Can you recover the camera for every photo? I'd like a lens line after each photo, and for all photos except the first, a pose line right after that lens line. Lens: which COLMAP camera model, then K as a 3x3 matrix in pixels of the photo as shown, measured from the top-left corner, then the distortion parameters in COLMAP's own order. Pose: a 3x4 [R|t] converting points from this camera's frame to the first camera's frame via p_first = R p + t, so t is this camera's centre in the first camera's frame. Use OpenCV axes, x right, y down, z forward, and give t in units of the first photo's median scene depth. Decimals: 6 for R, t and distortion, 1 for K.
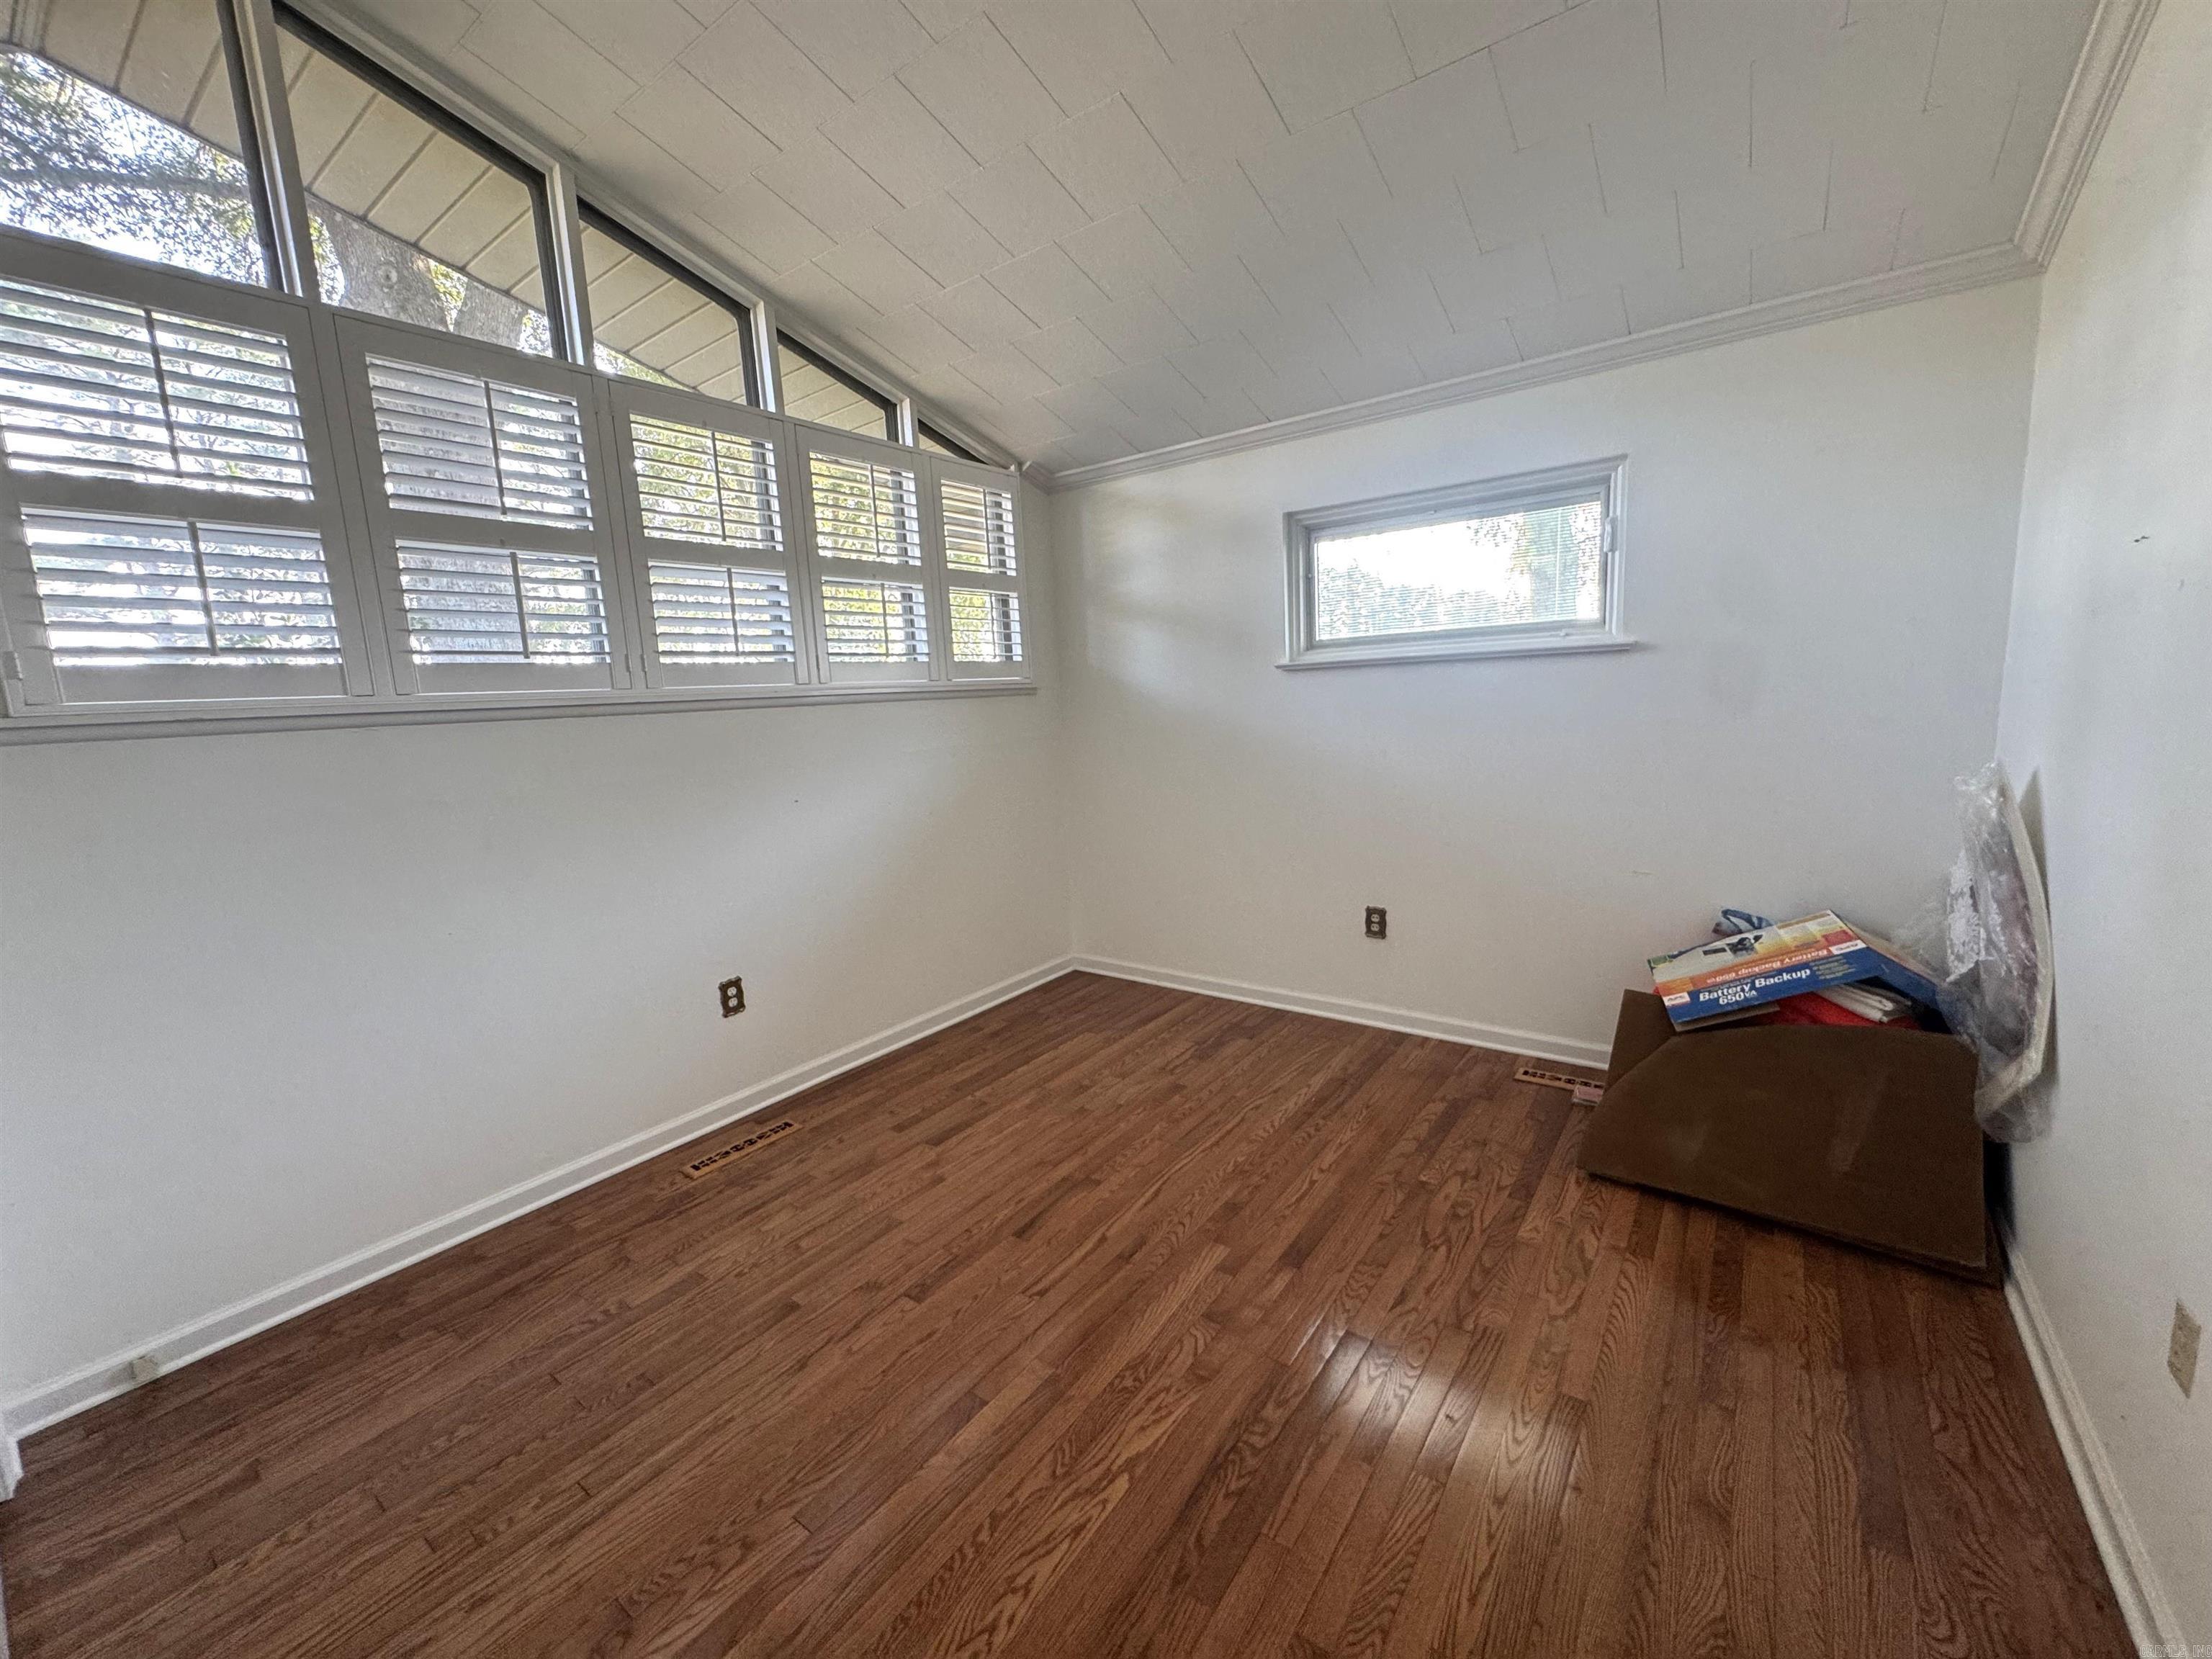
lens RADIAL K [[880.1, 0, 1103.1], [0, 880.1, 831.0], [0, 0, 1]] dist [-0.003161, 0.000553]
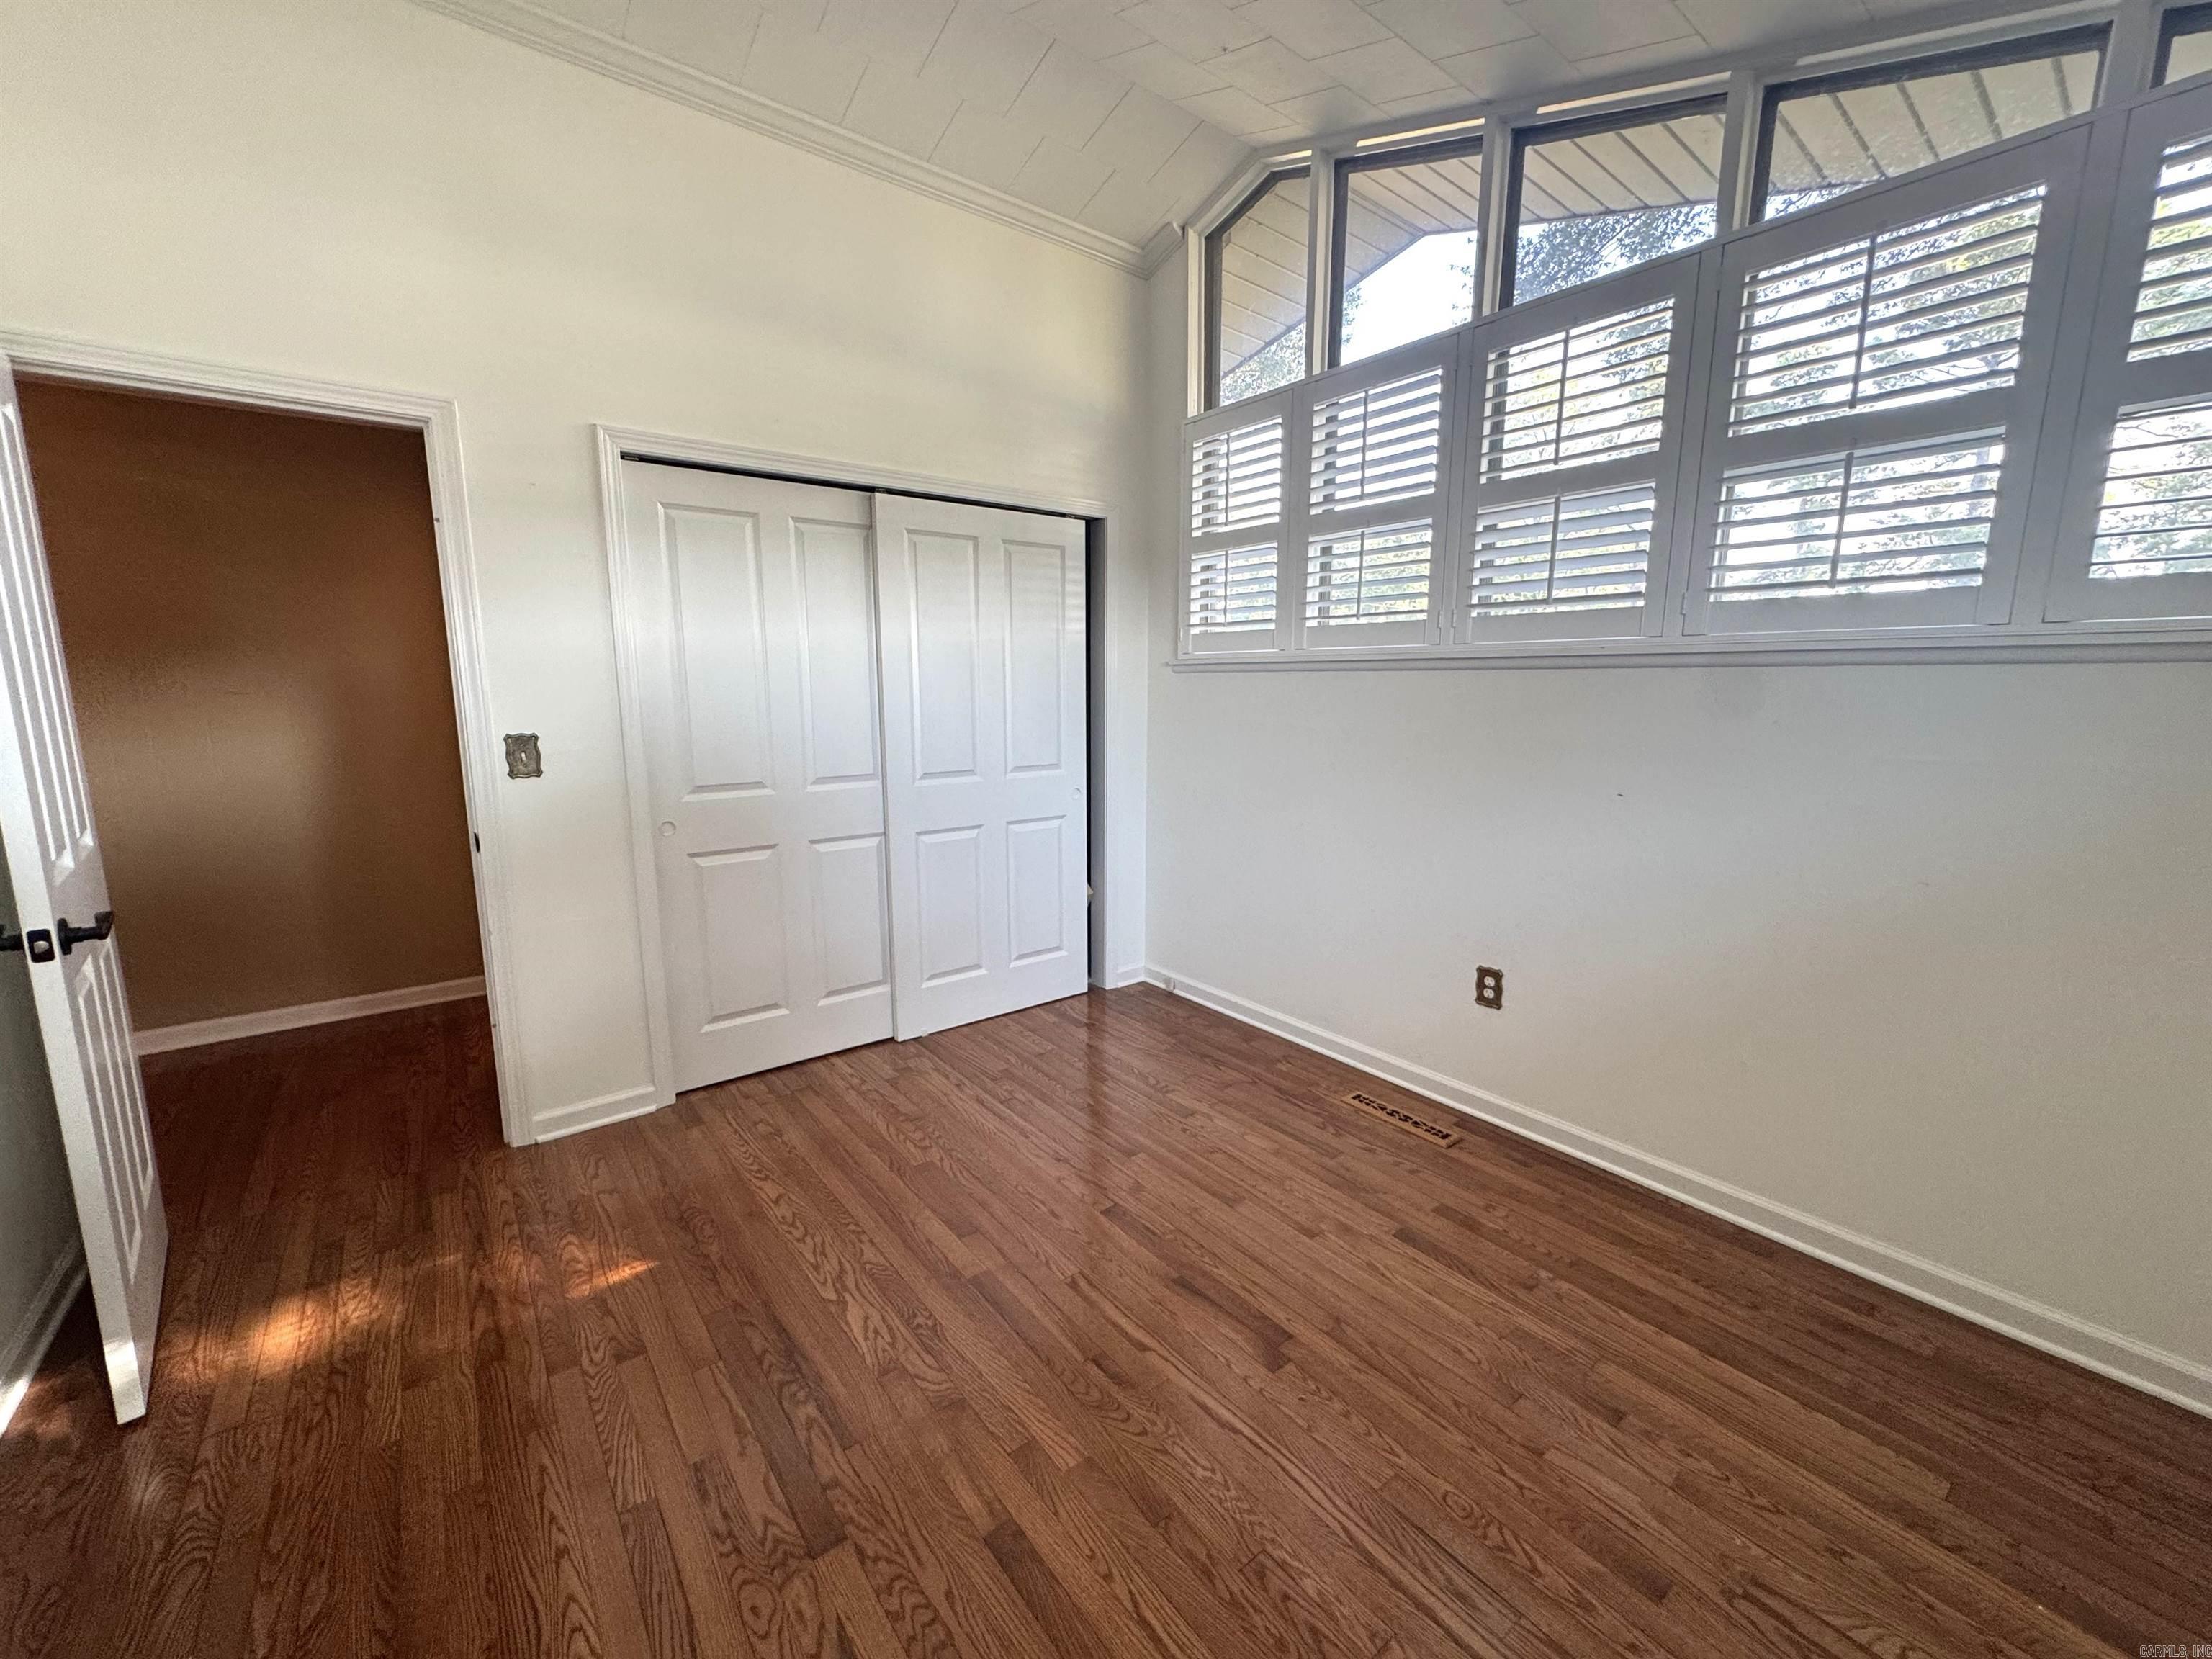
lens RADIAL K [[880.1, 0, 1104.8], [0, 880.1, 824.1], [0, 0, 1]] dist [-0.003161, 0.000553]
pose [[-0.264547, 0.202065, -0.942966, 0.599770], [-0.139758, 0.959447, 0.244806, -0.165624], [0.954192, 0.196550, -0.225578, 0.946612]]
